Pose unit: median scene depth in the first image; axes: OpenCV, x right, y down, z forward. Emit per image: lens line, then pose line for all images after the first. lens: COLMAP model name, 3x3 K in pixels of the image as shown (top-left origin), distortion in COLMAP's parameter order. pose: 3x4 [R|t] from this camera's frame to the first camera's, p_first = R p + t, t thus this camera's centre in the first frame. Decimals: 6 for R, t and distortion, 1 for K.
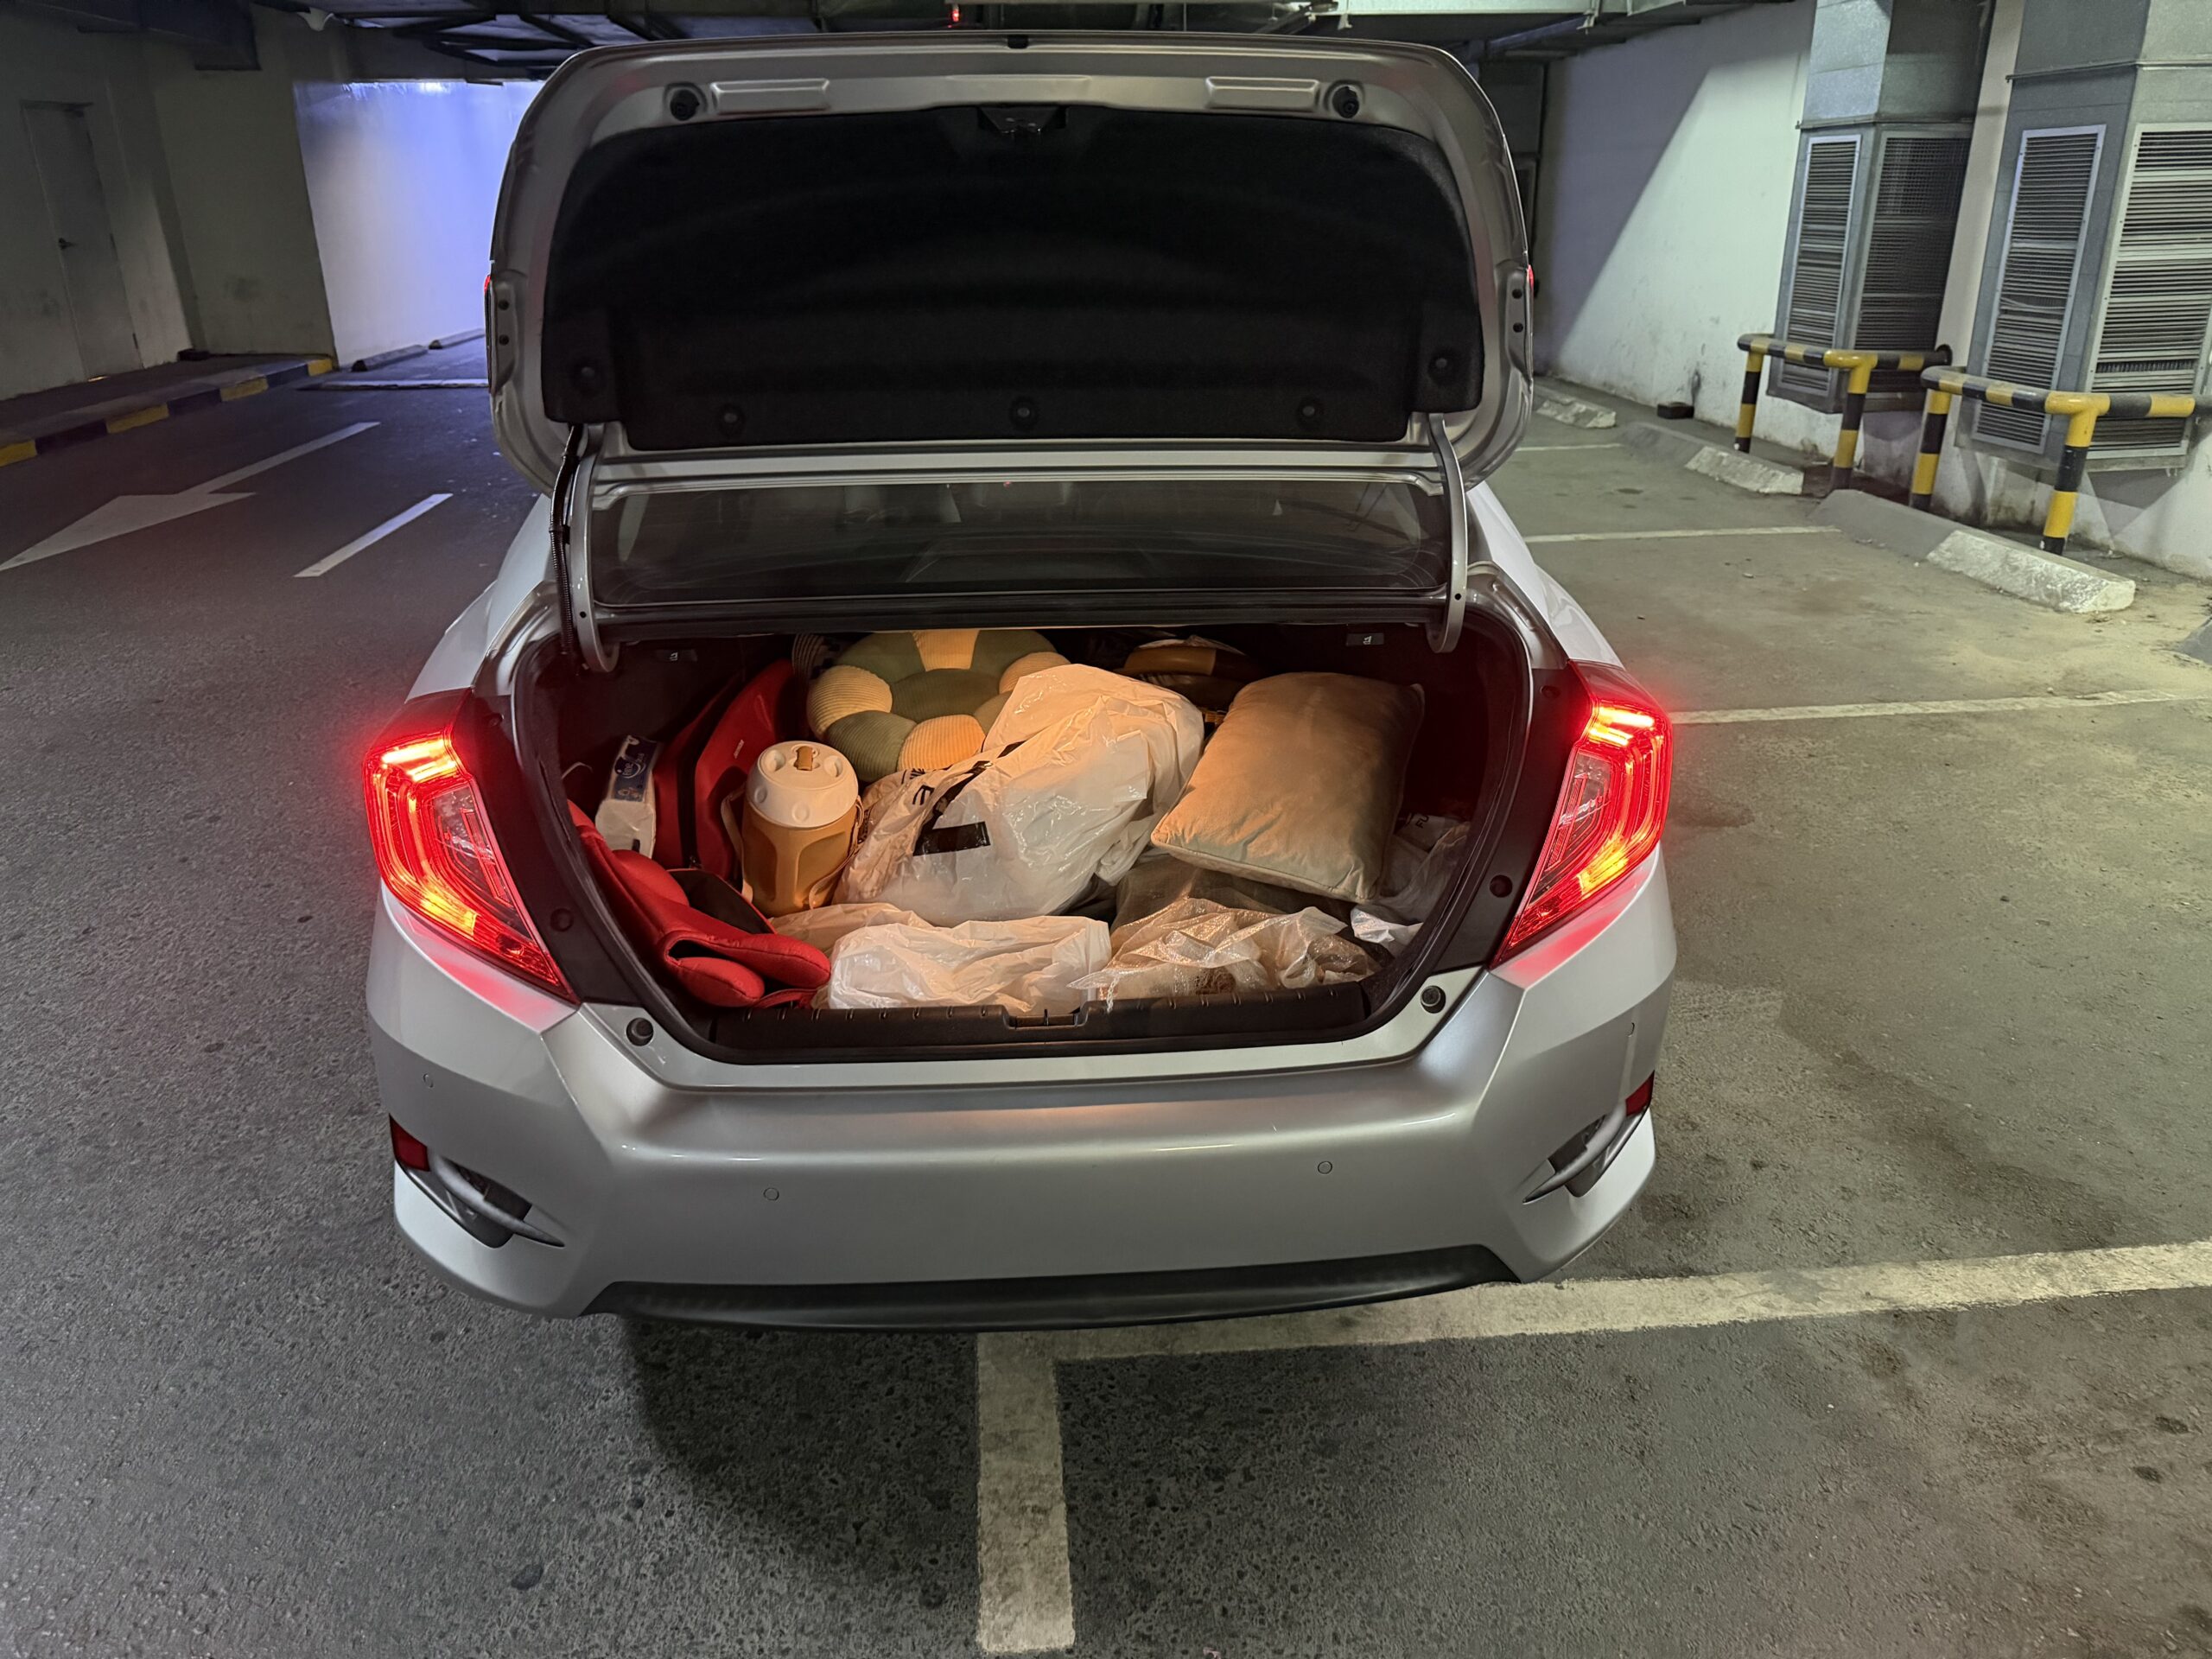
lens RADIAL K [[1572.9, 0, 1117.7], [0, 1572.9, 840.8], [0, 0, 1]] dist [0.005382, -0.008683]
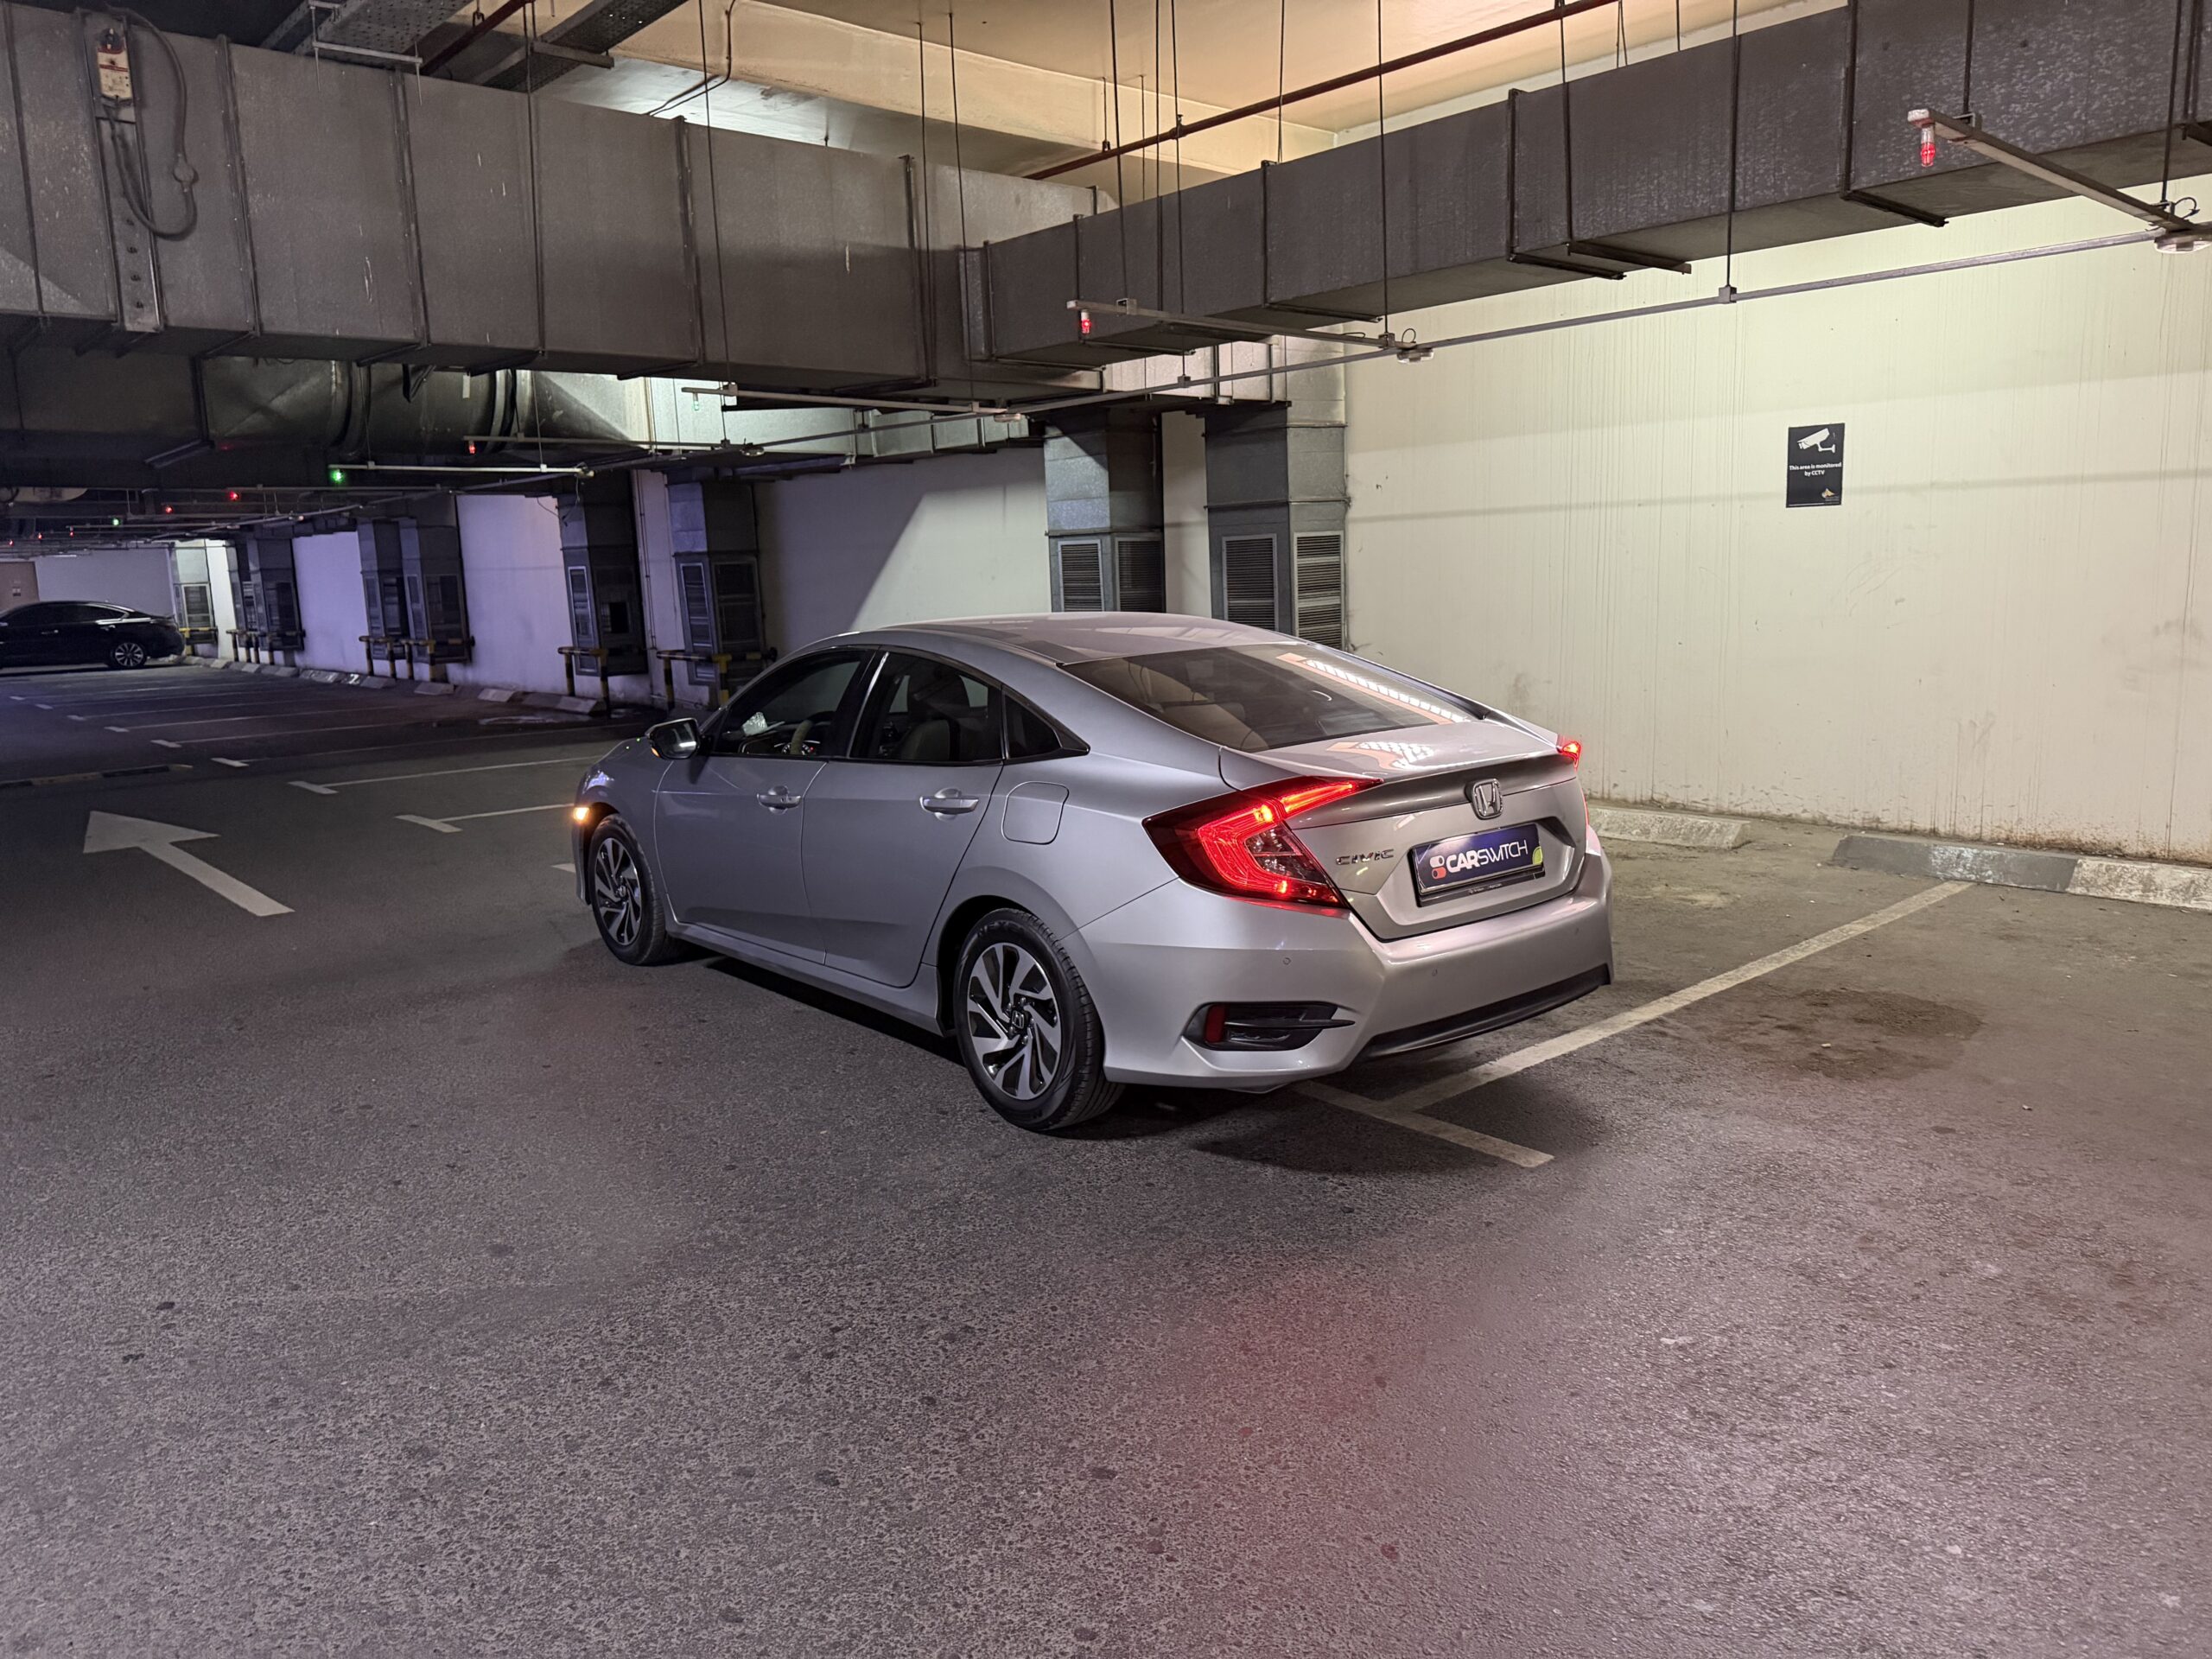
lens RADIAL K [[1556.3, 0, 1124.1], [0, 1556.3, 829.7], [0, 0, 1]] dist [0.125589, -0.201032]
pose [[0.801138, -0.115769, 0.587175, -0.765829], [0.248973, 0.956654, -0.151080, 0.101981], [-0.544233, 0.267227, 0.795236, -0.260165]]
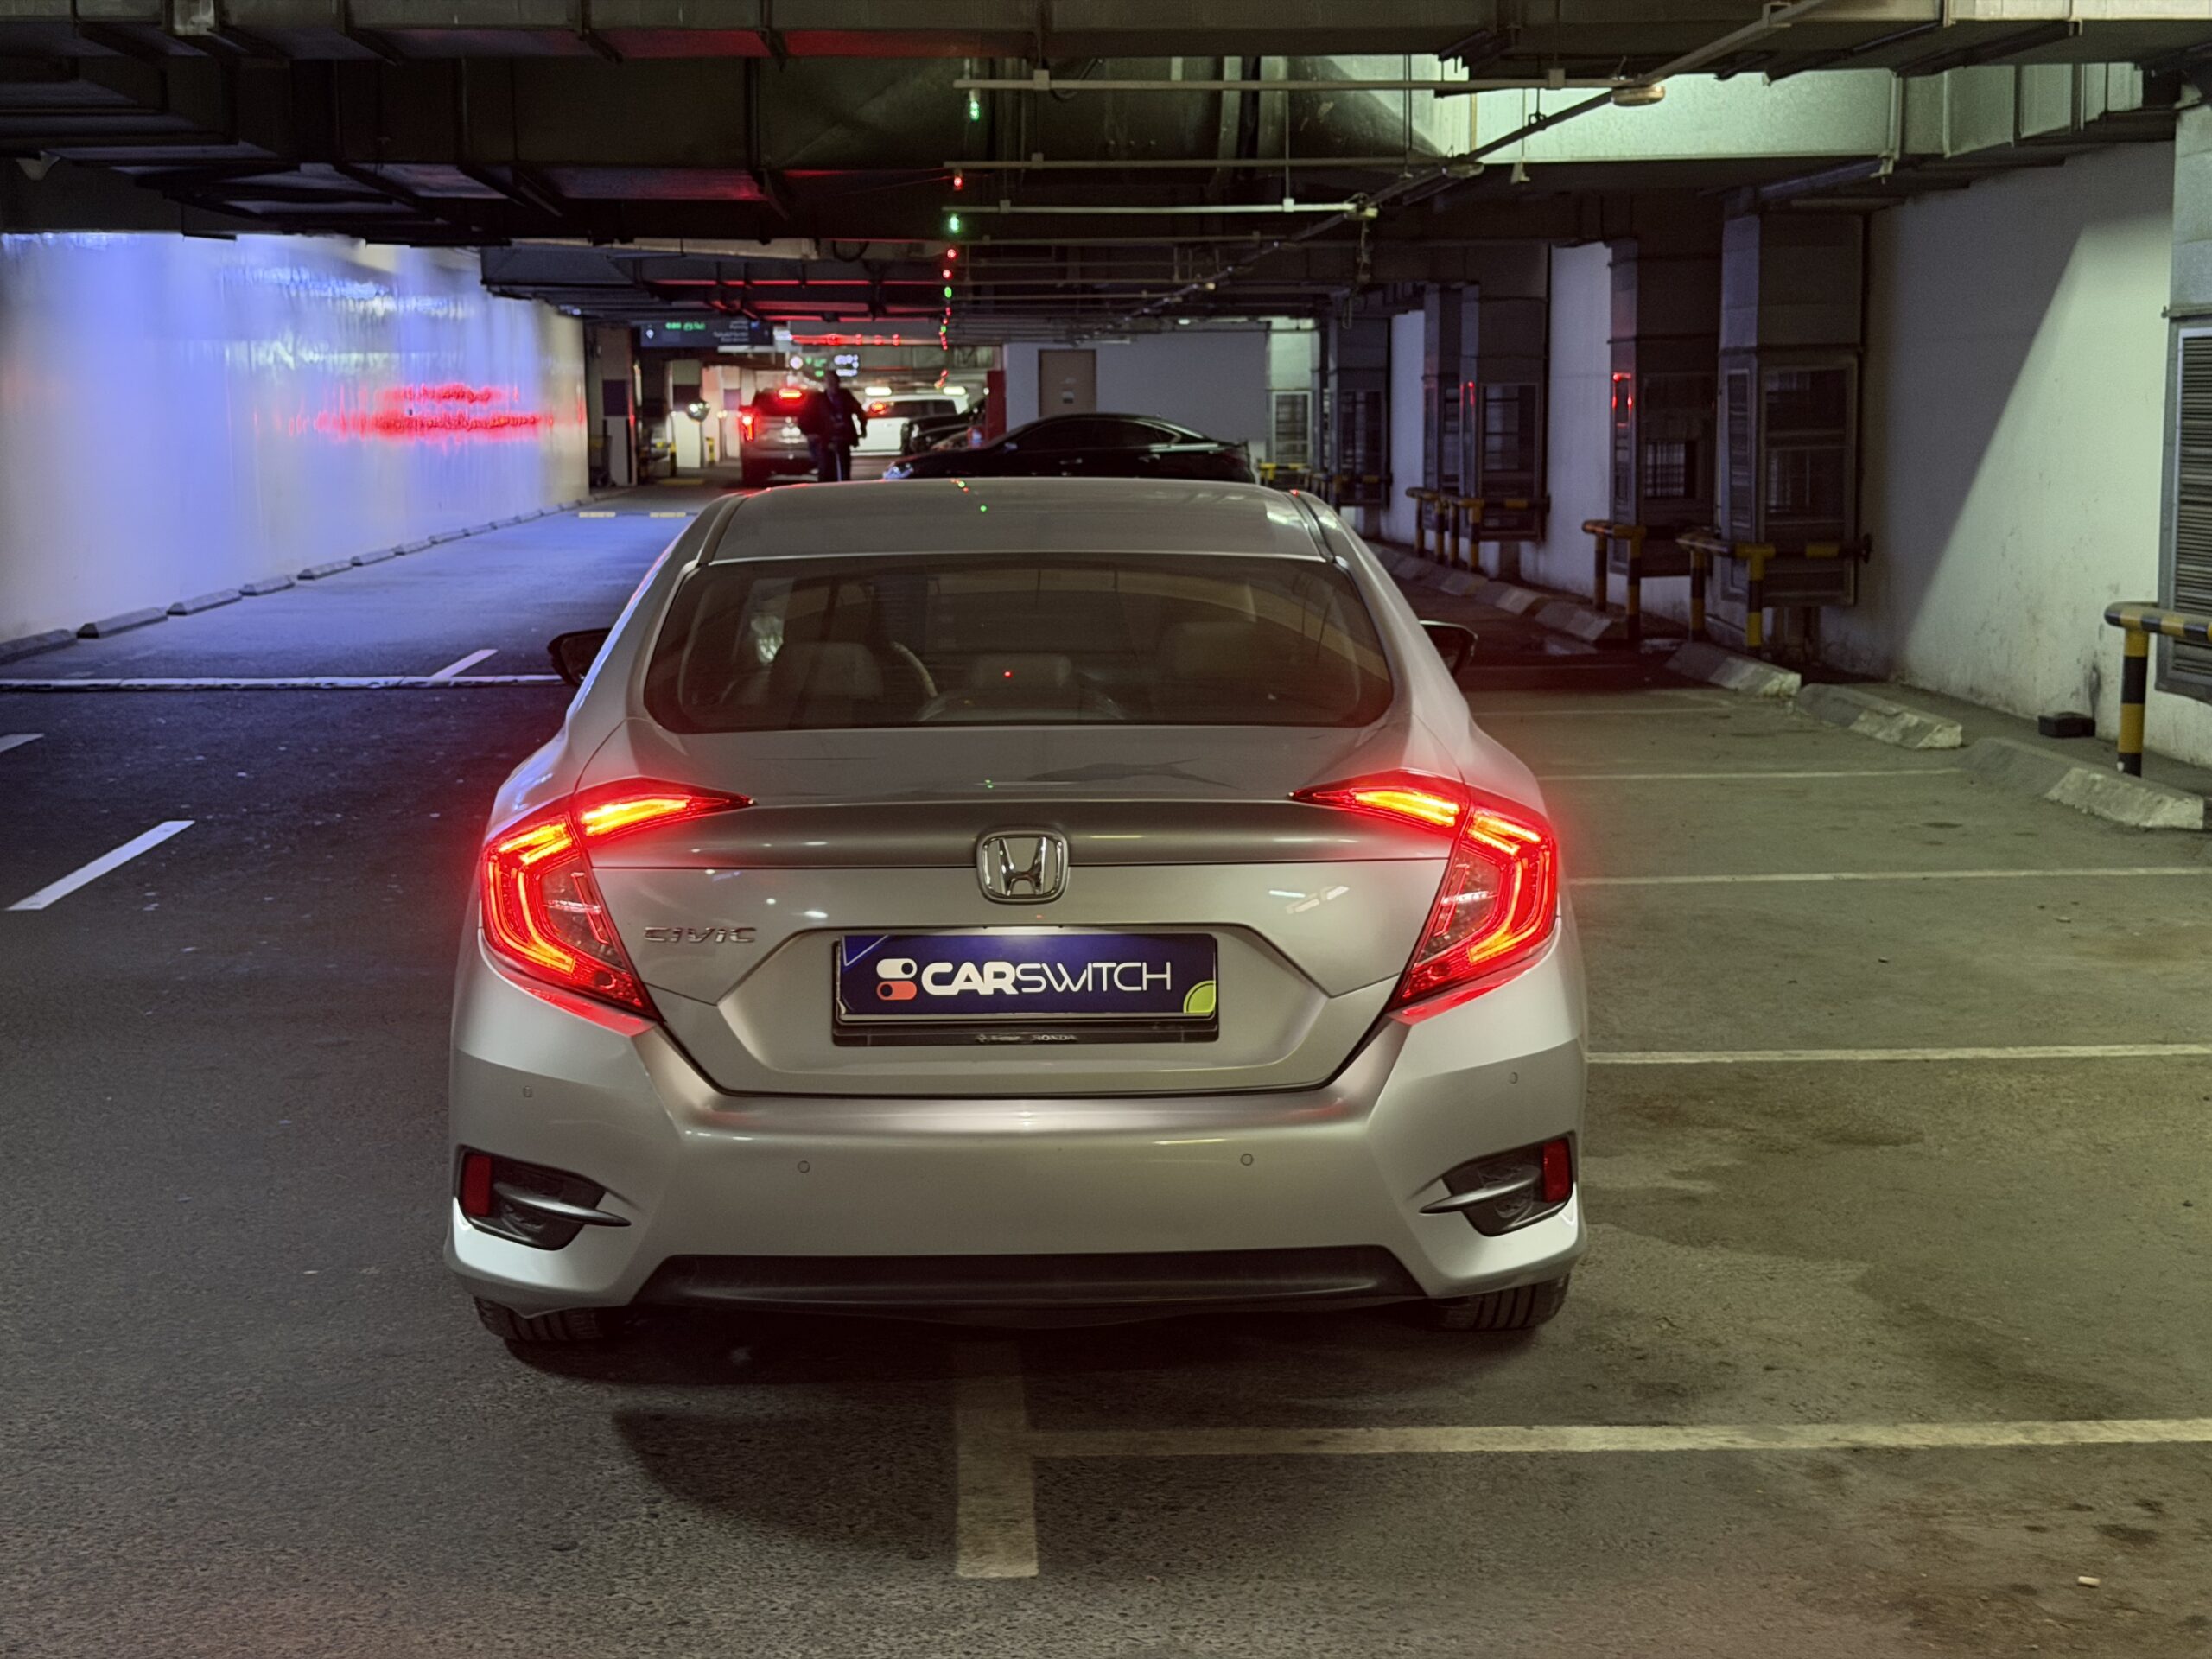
lens RADIAL K [[3108.9, 0, 1094.6], [0, 3108.9, 885.1], [0, 0, 1]] dist [0.124703, -0.079262]
pose [[0.999004, 0.008036, -0.043902, 0.047544], [-0.018077, 0.972216, -0.233388, 0.230942], [0.040807, 0.233949, 0.971392, -0.581630]]
